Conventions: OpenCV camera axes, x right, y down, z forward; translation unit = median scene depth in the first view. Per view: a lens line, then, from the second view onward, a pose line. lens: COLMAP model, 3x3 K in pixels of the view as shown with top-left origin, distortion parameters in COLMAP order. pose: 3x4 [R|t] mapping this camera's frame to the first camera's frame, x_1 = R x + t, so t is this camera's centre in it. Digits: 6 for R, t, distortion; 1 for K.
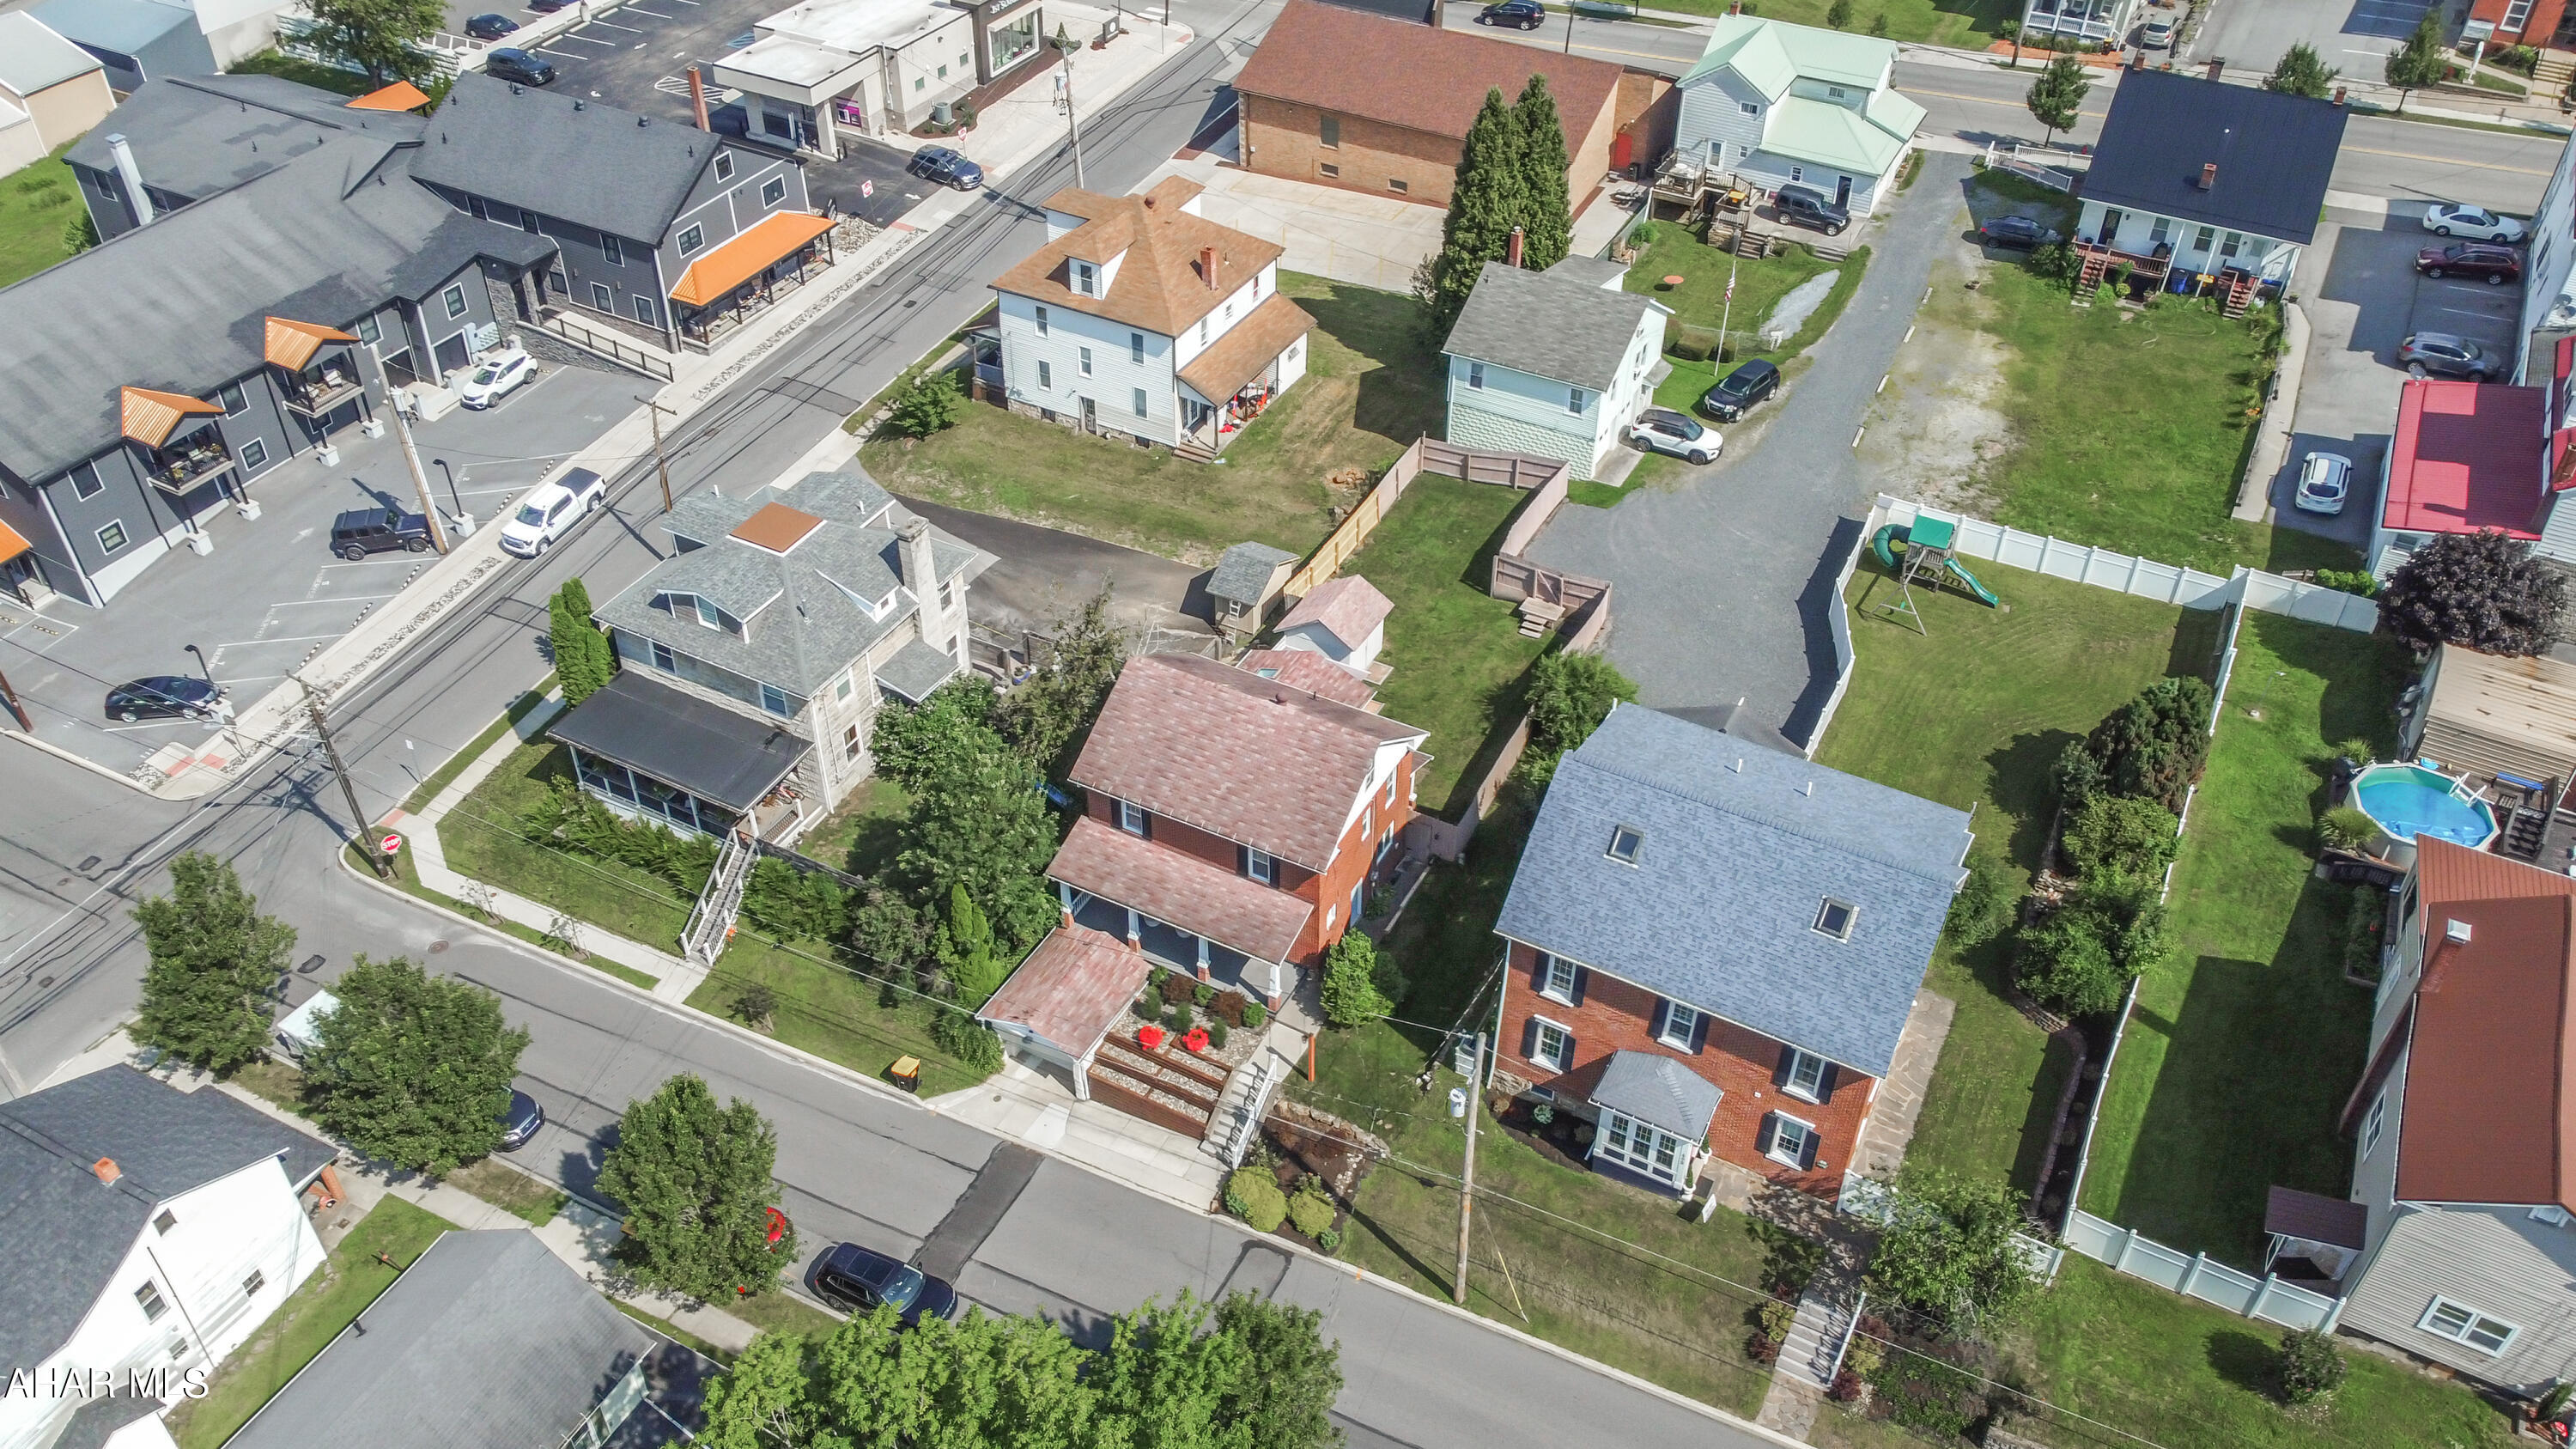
lens RADIAL K [[1990.1, 0, 1276.7], [0, 1990.1, 716.2], [0, 0, 1]] dist [-0.002505, 0.001082]
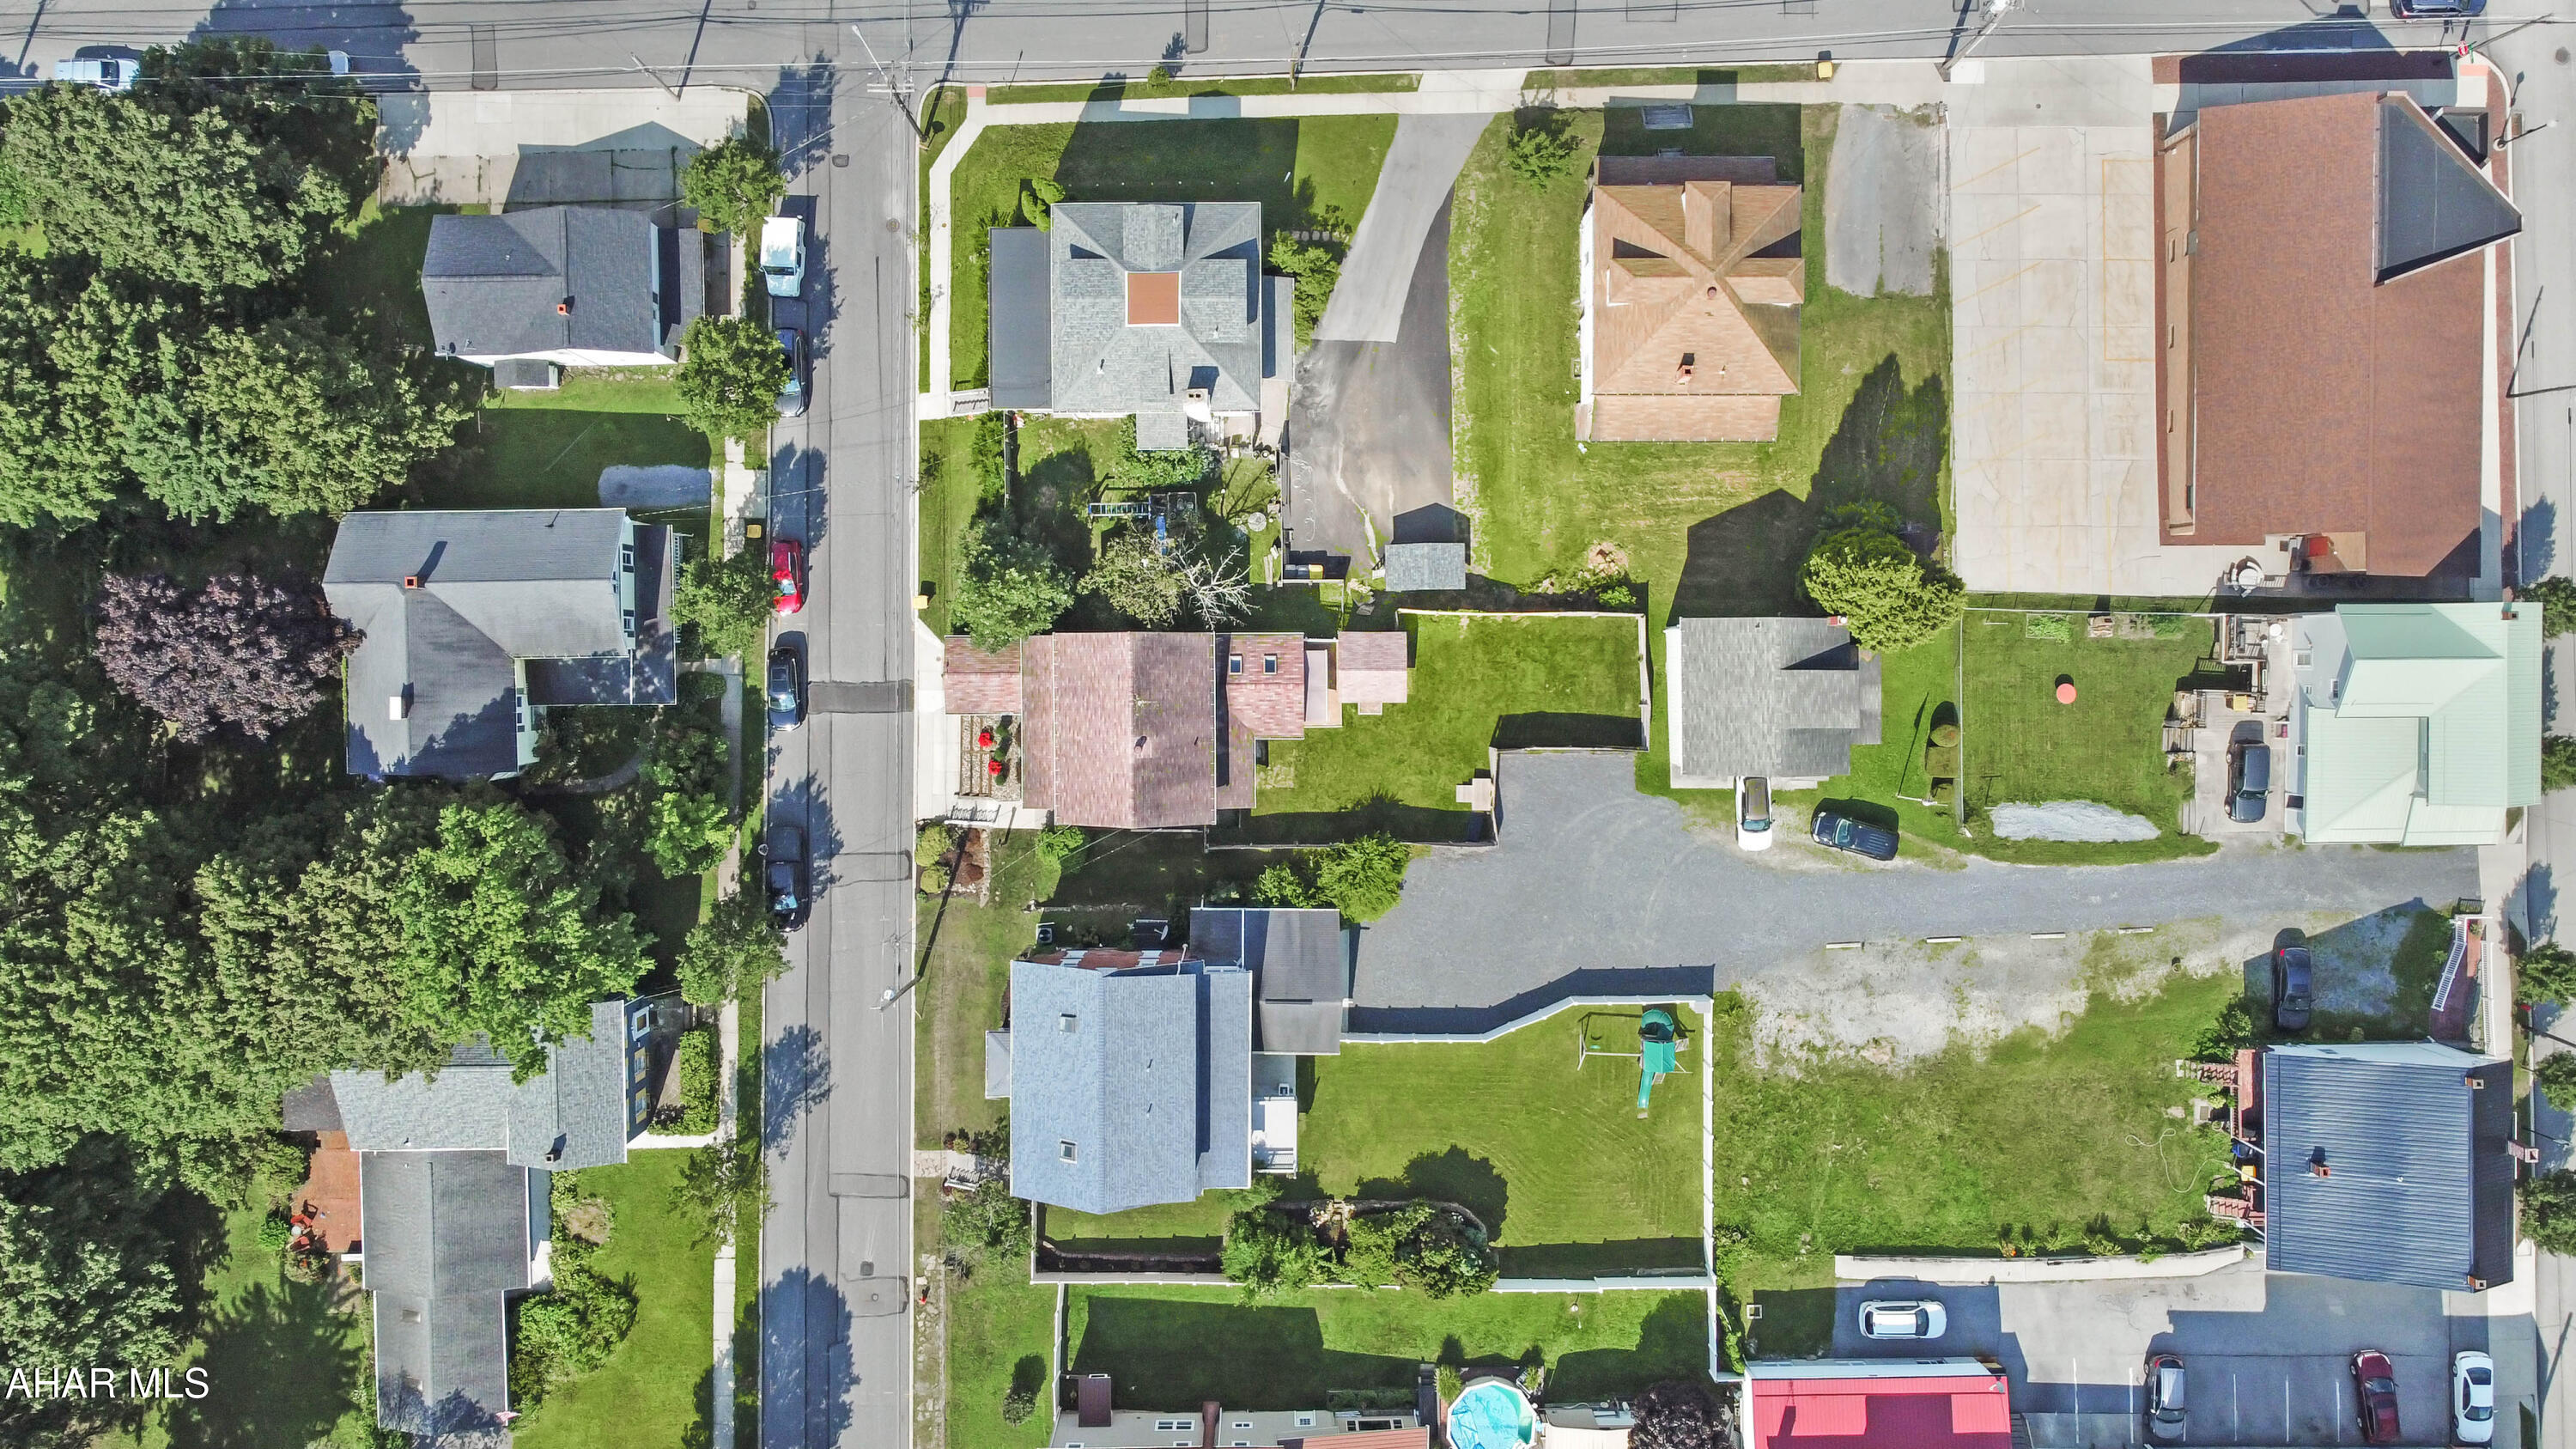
lens RADIAL K [[1990.1, 0, 1276.7], [0, 1990.1, 716.2], [0, 0, 1]] dist [-0.002505, 0.001082]
pose [[0.477906, 0.878326, 0.012176, 0.010376], [-0.547022, 0.286737, 0.786479, -1.000883], [0.687294, -0.382524, 0.617497, 0.140515]]
